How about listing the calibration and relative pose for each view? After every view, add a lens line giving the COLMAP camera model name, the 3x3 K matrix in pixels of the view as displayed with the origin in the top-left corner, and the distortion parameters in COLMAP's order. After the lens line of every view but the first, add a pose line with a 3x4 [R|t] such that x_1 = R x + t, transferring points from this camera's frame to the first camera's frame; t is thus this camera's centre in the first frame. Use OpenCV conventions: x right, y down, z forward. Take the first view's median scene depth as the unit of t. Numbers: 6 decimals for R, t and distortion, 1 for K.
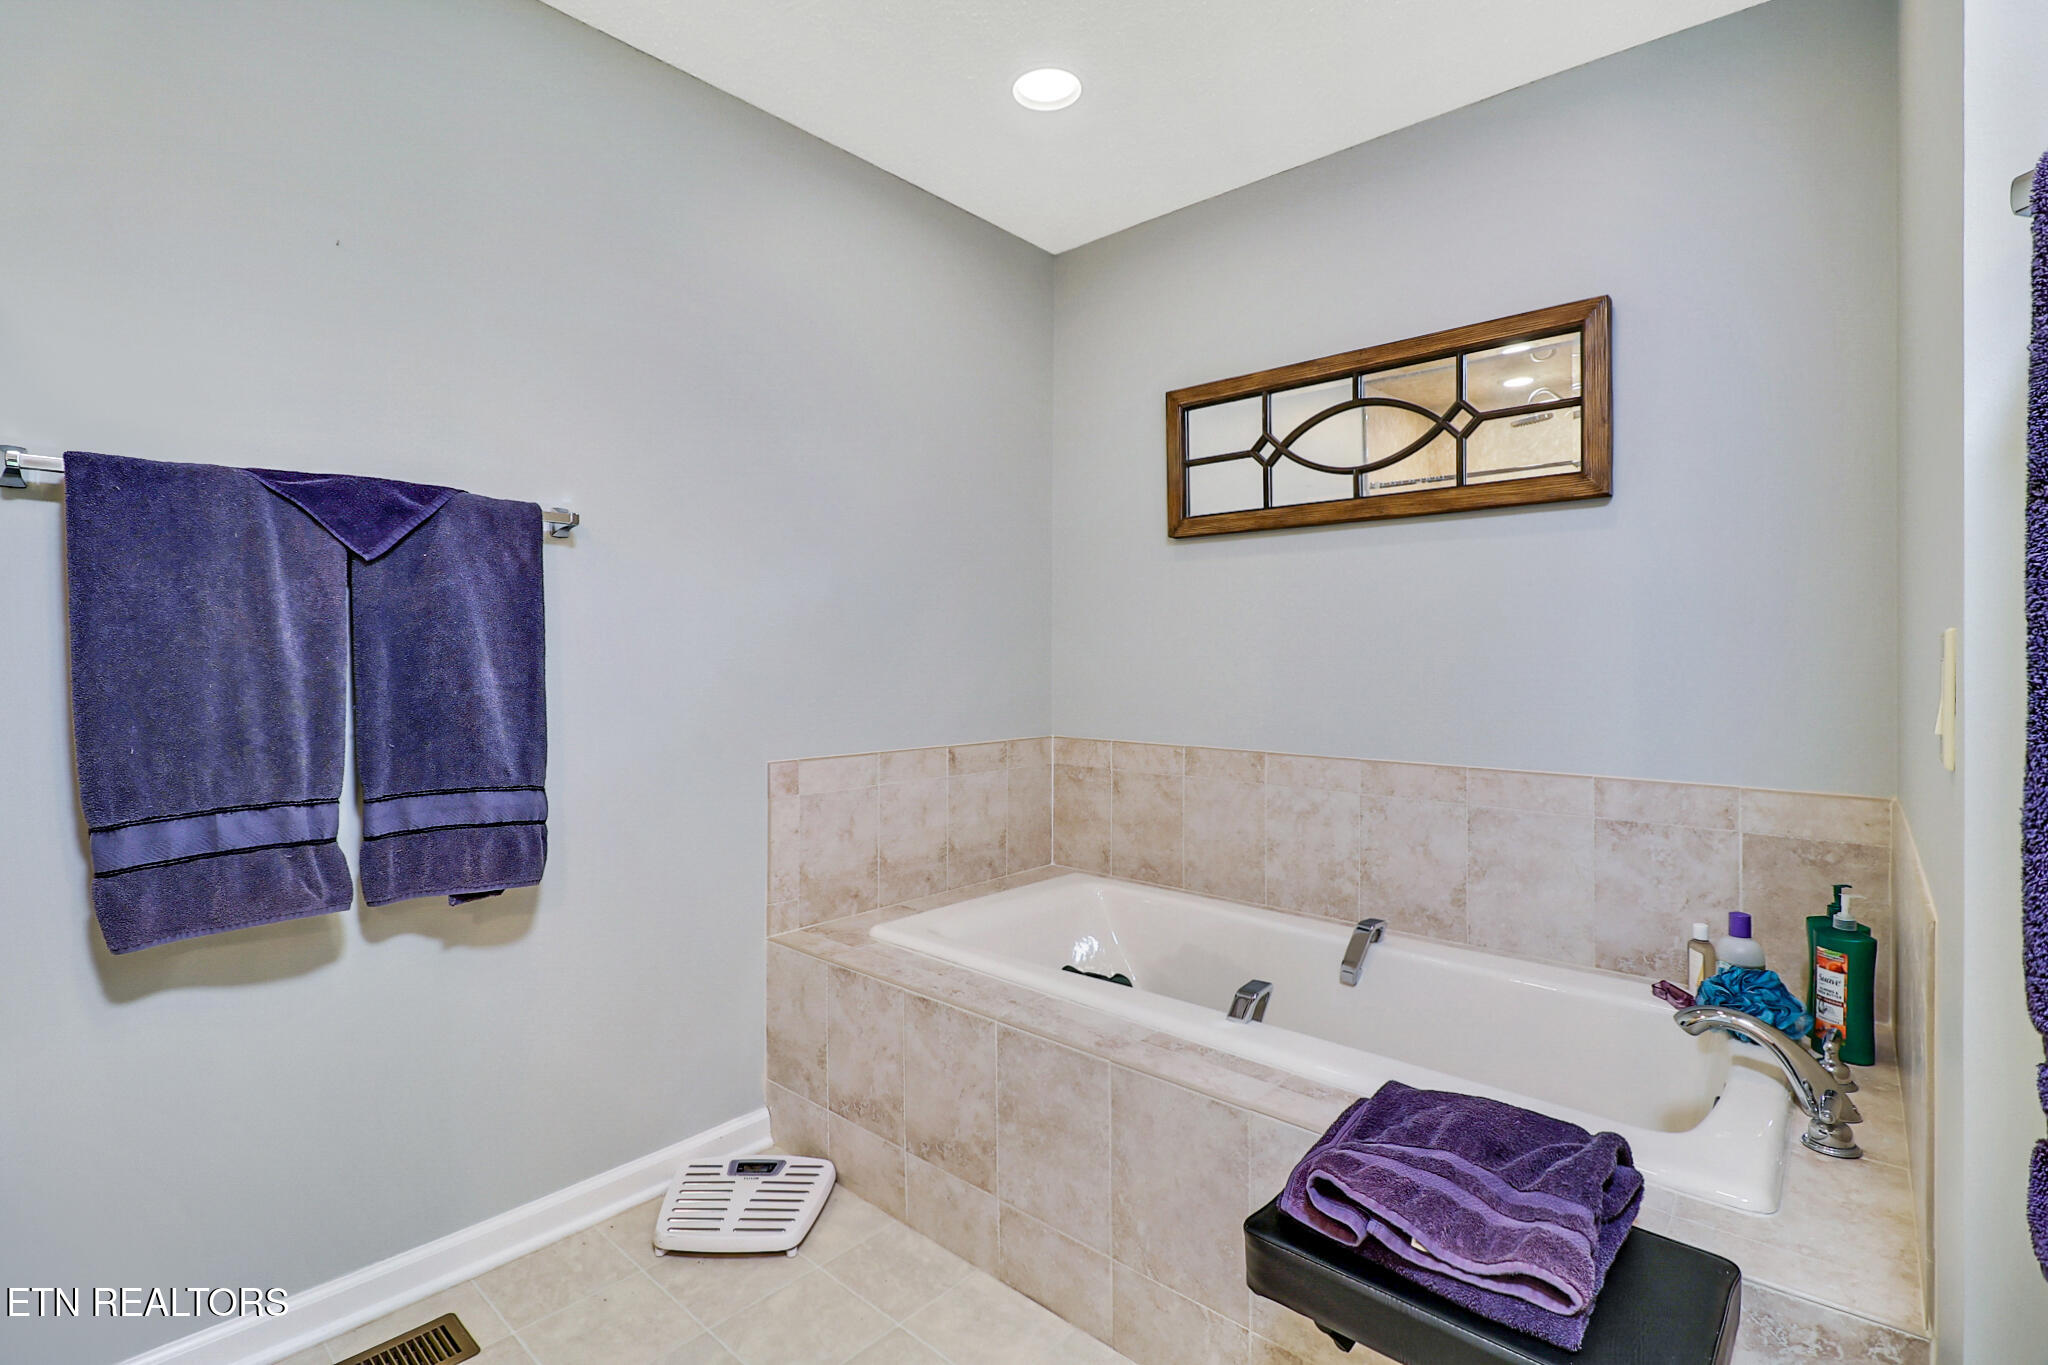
lens RADIAL K [[947.0, 0, 1021.8], [0, 947.0, 657.0], [0, 0, 1]] dist [-0.015855, -0.002546]
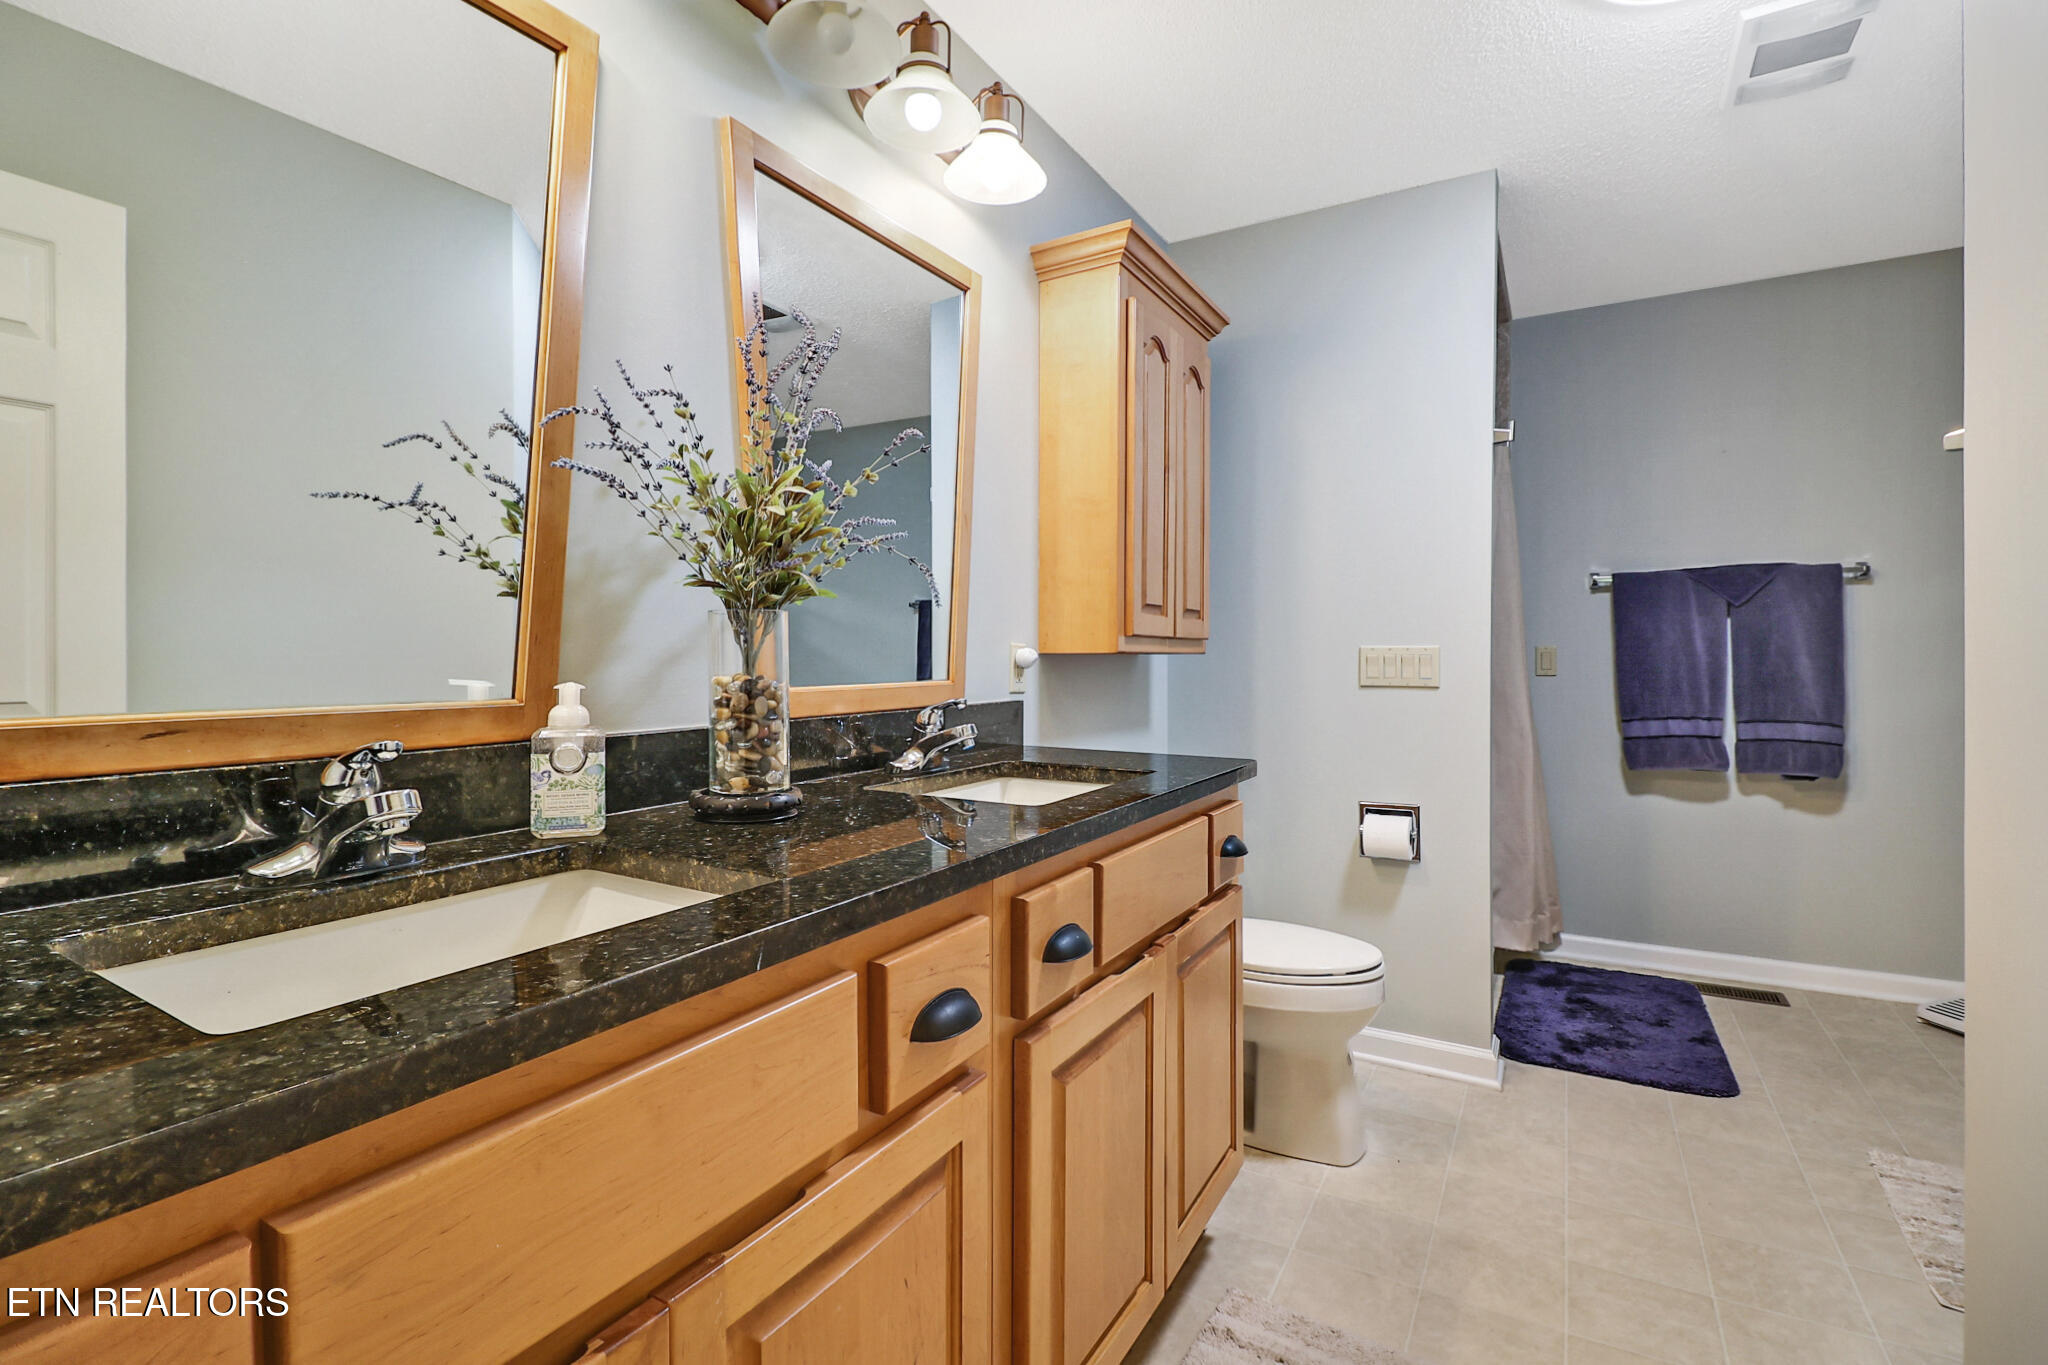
lens RADIAL K [[947.0, 0, 994.9], [0, 947.0, 653.4], [0, 0, 1]] dist [-0.015855, -0.002546]
pose [[0.185493, -0.000942, -0.982645, 1.007559], [0.009874, 0.999951, 0.000905, -0.015526], [0.982596, -0.009870, 0.185493, -0.971185]]
